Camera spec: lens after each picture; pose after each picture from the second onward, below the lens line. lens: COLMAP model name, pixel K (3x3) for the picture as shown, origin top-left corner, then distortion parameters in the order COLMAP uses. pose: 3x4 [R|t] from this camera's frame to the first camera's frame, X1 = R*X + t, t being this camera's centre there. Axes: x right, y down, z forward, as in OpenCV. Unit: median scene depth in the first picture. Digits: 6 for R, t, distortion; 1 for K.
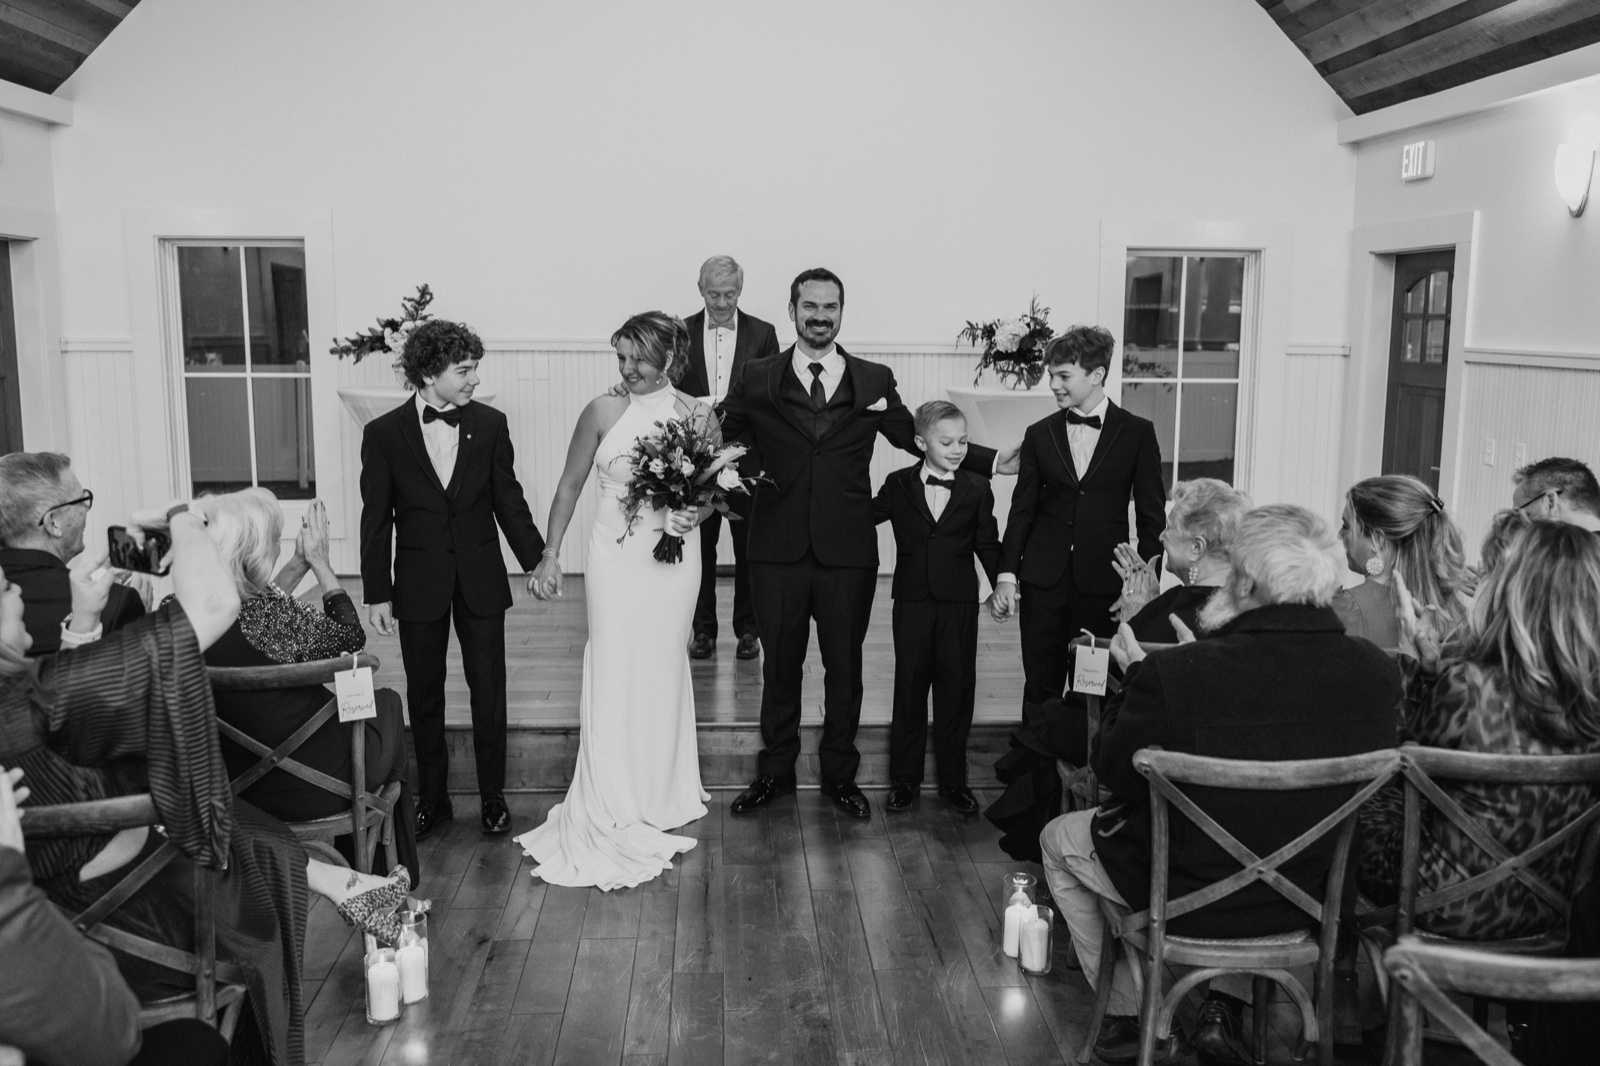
lens RADIAL K [[1494.3, 0, 849.8], [0, 1494.3, 554.6], [0, 0, 1]] dist [-0.019008, 0.003741]
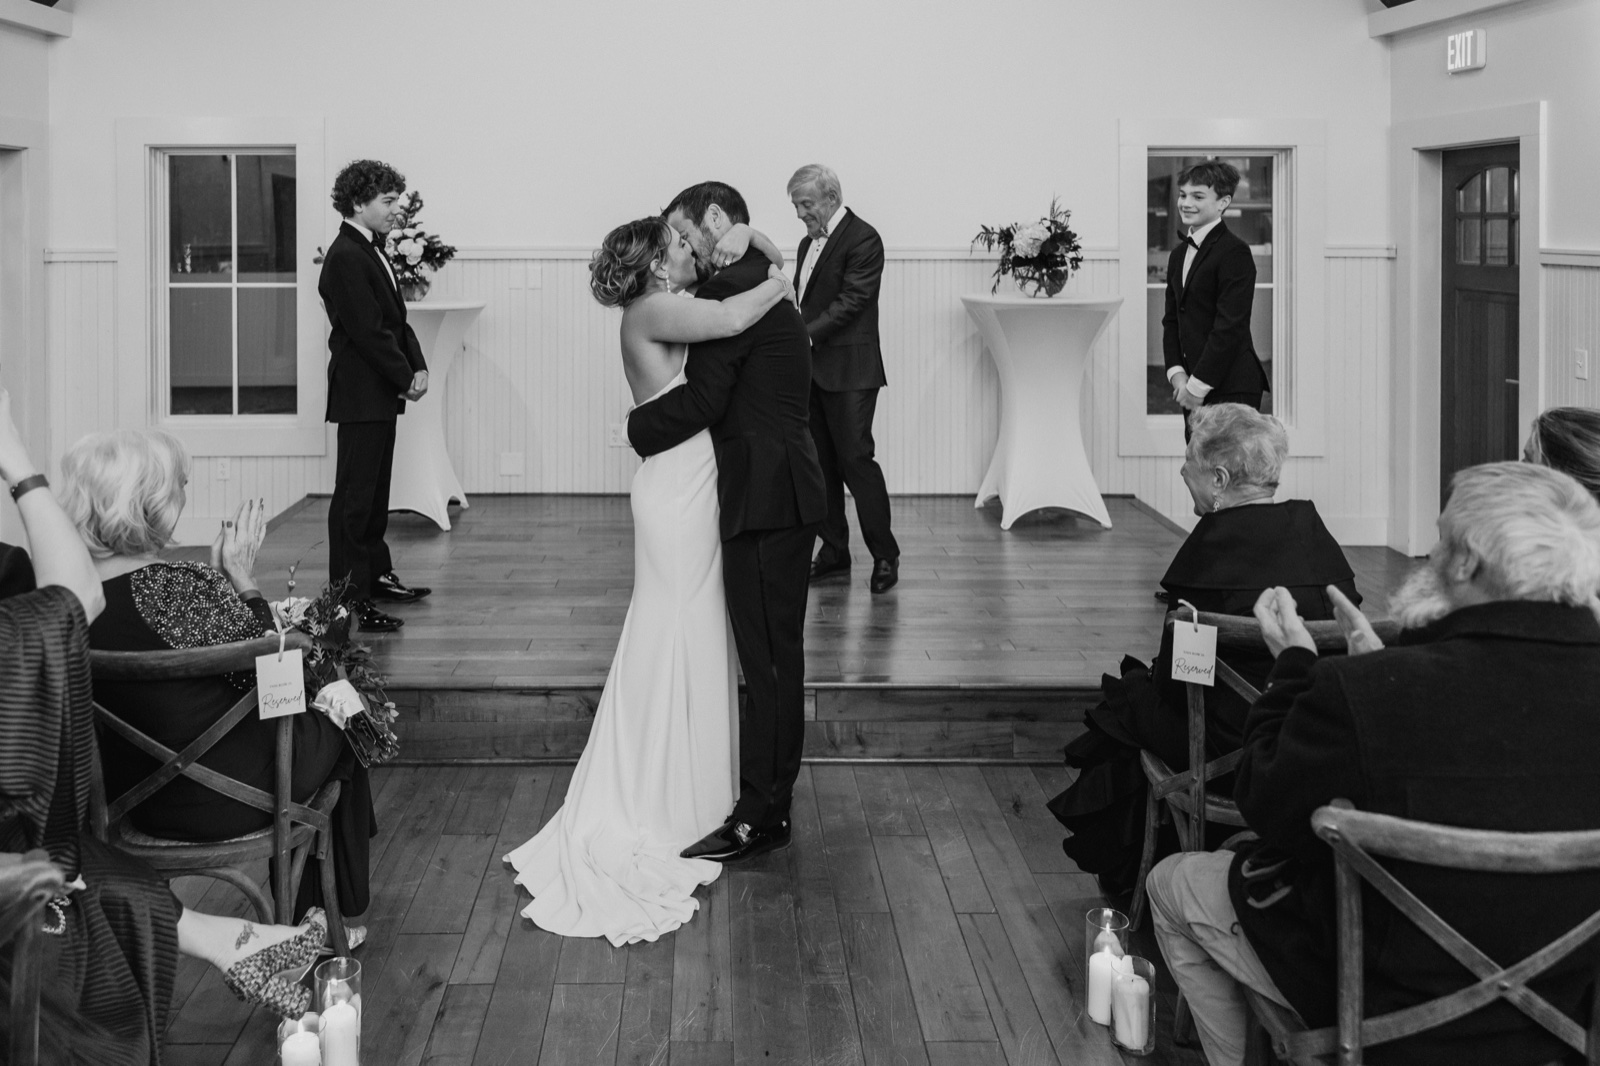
lens RADIAL K [[1514.6, 0, 796.7], [0, 1514.6, 259.7], [0, 0, 1]] dist [-0.004026, 0.007093]
pose [[0.999429, -0.006640, -0.033137, -0.022728], [0.002169, 0.991089, -0.133180, -0.023512], [0.033726, 0.133032, 0.990538, 0.160761]]
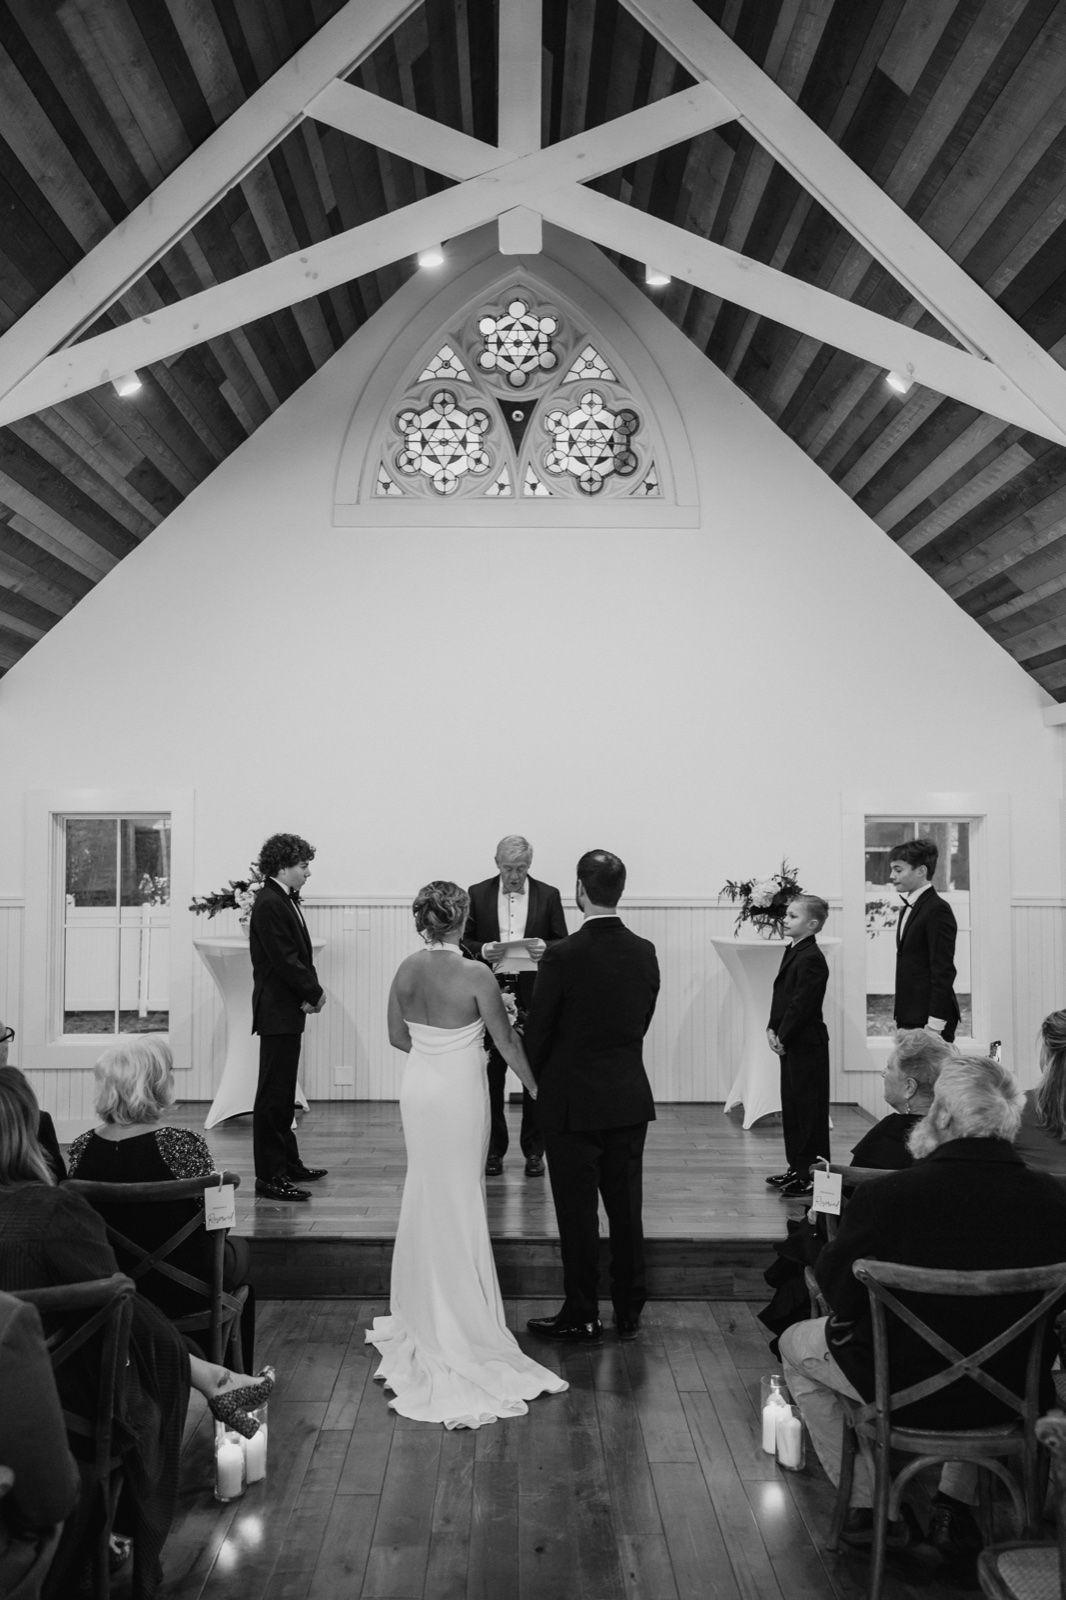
lens RADIAL K [[1327.2, 0, 533.0], [0, 1327.2, 800.0], [0, 0, 1]] dist [0.010085, -0.005251]
pose [[0.997378, -0.011601, -0.071428, 0.006683], [-0.003438, 0.978354, -0.206908, -0.008375], [0.072282, 0.206611, 0.975749, -0.113457]]
